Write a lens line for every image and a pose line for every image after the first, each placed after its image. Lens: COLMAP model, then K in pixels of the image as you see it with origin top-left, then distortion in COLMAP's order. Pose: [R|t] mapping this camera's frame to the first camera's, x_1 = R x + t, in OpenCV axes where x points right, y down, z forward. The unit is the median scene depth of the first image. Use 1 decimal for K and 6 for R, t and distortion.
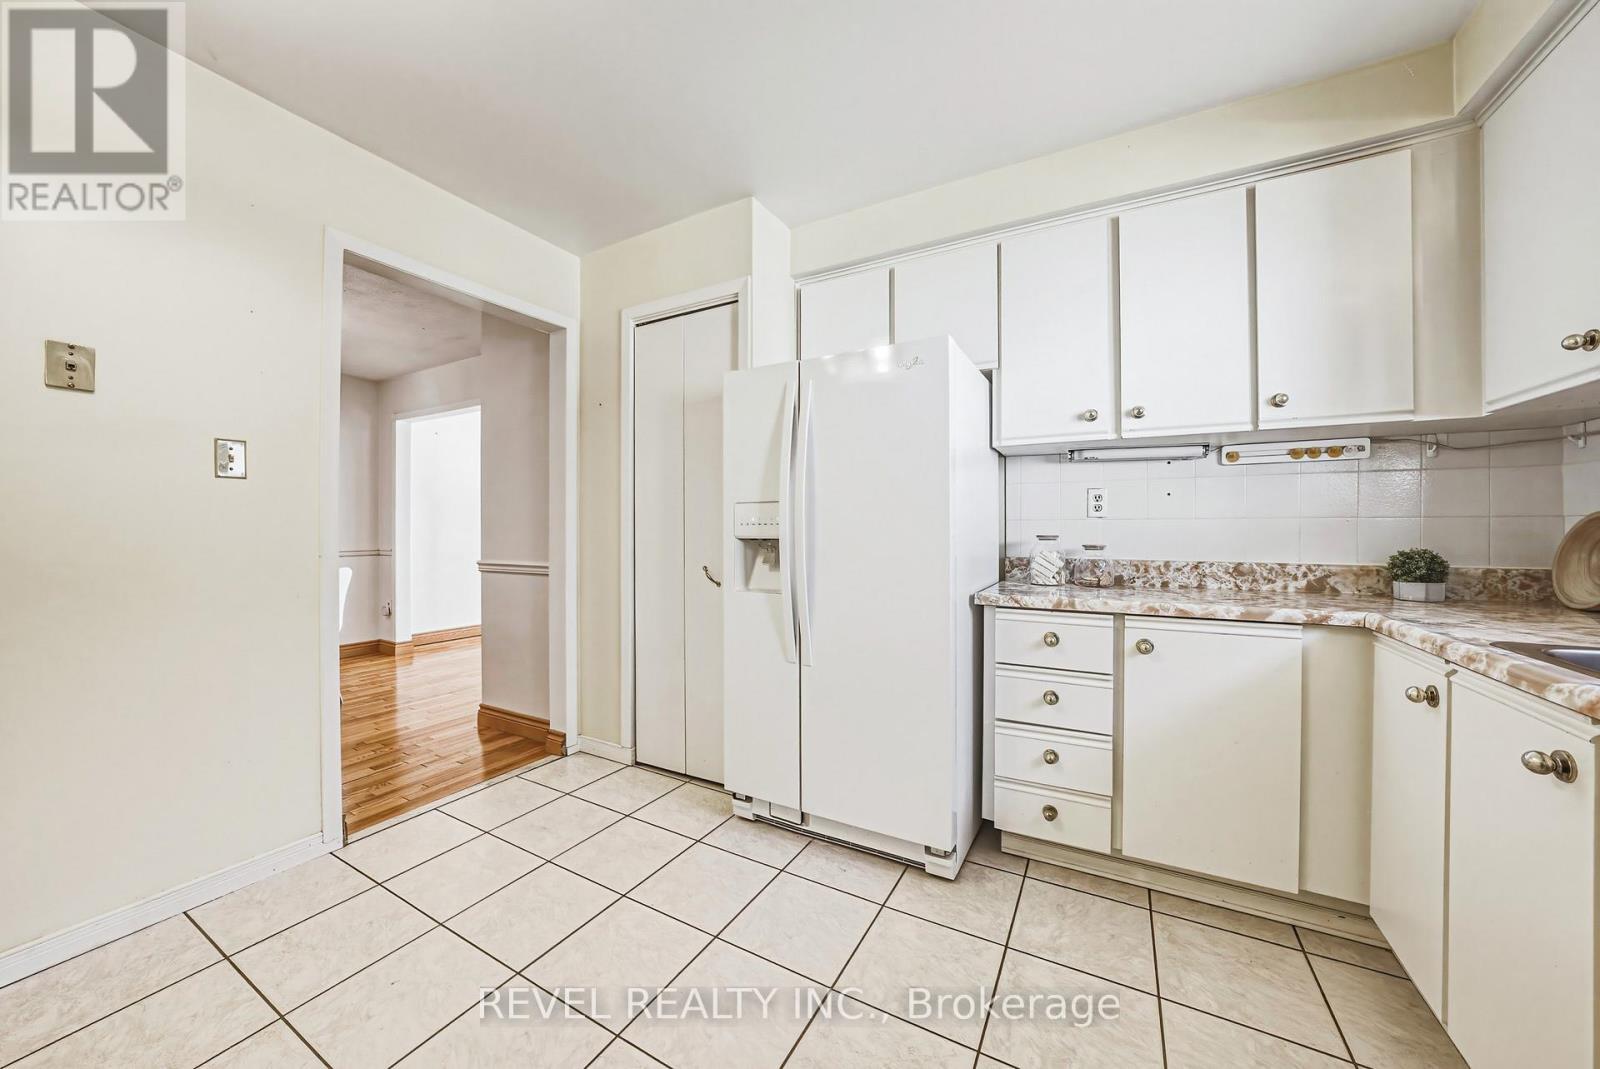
lens RADIAL K [[555.0, 0, 803.4], [0, 555.0, 535.9], [0, 0, 1]] dist [-0.001450, -0.000043]
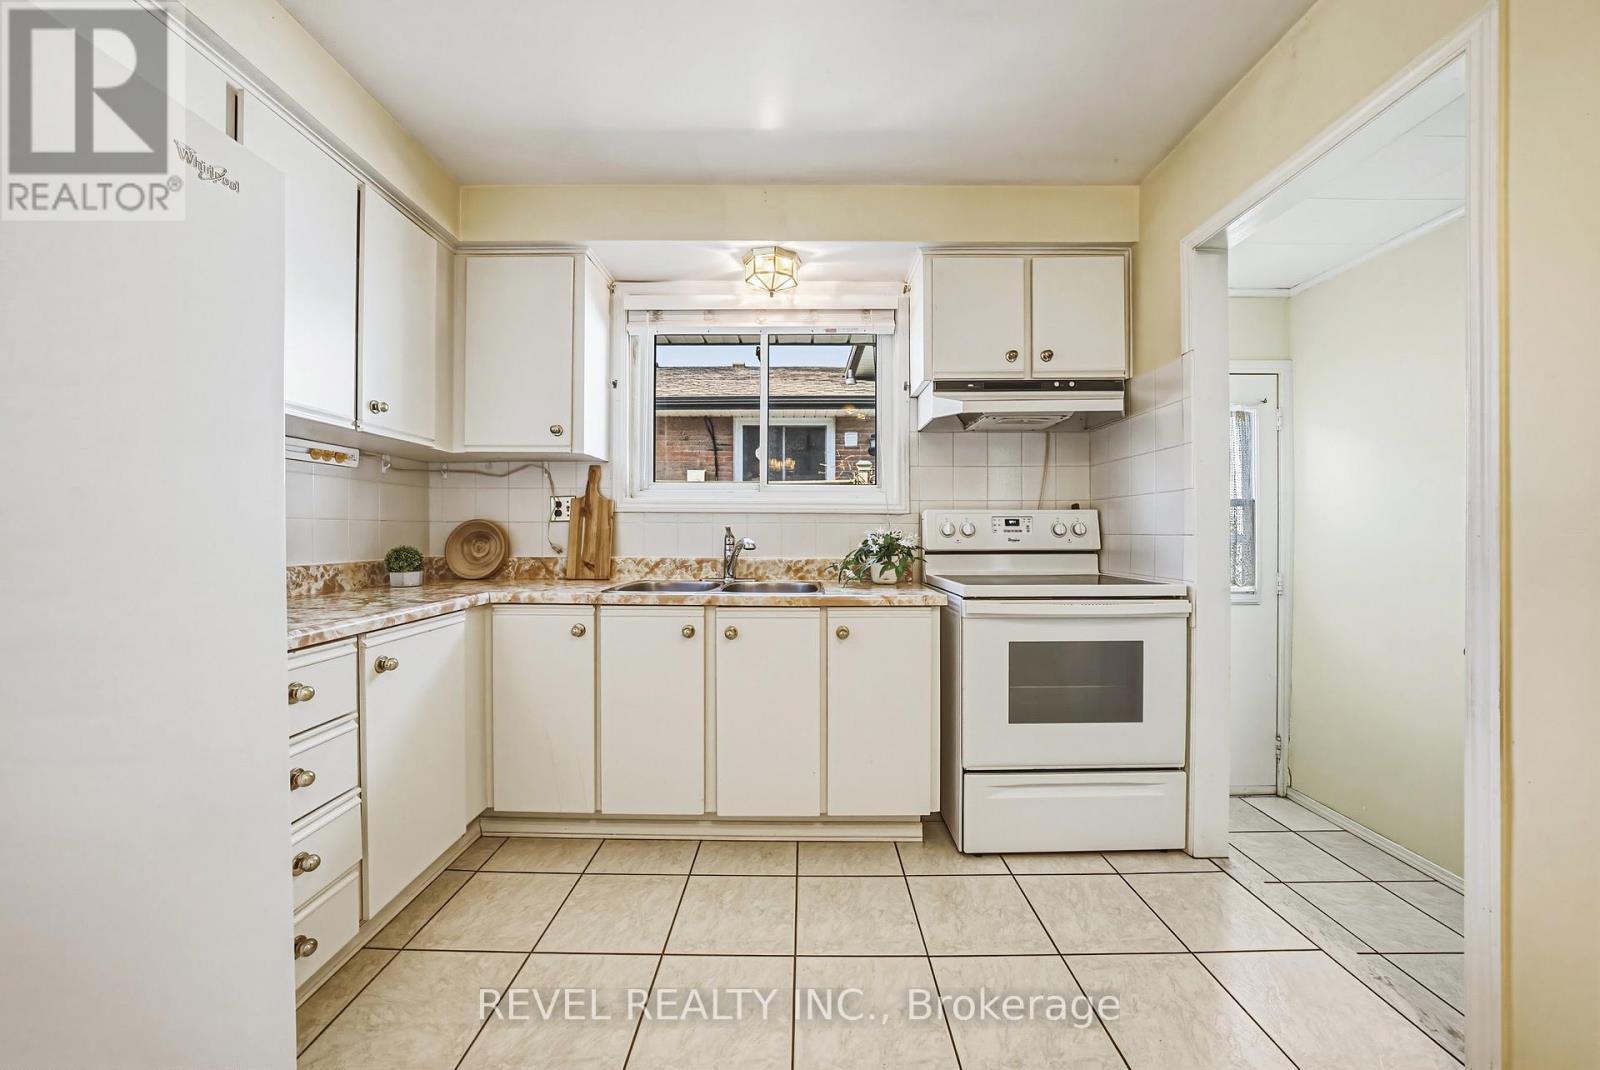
lens RADIAL K [[587.4, 0, 799.9], [0, 587.4, 527.2], [0, 0, 1]] dist [-0.001665, -0.000081]
pose [[-0.484070, 0.001629, 0.875028, -0.467185], [0.002981, 0.999996, -0.000213, -0.014835], [-0.875024, 0.002506, -0.484073, 0.782410]]
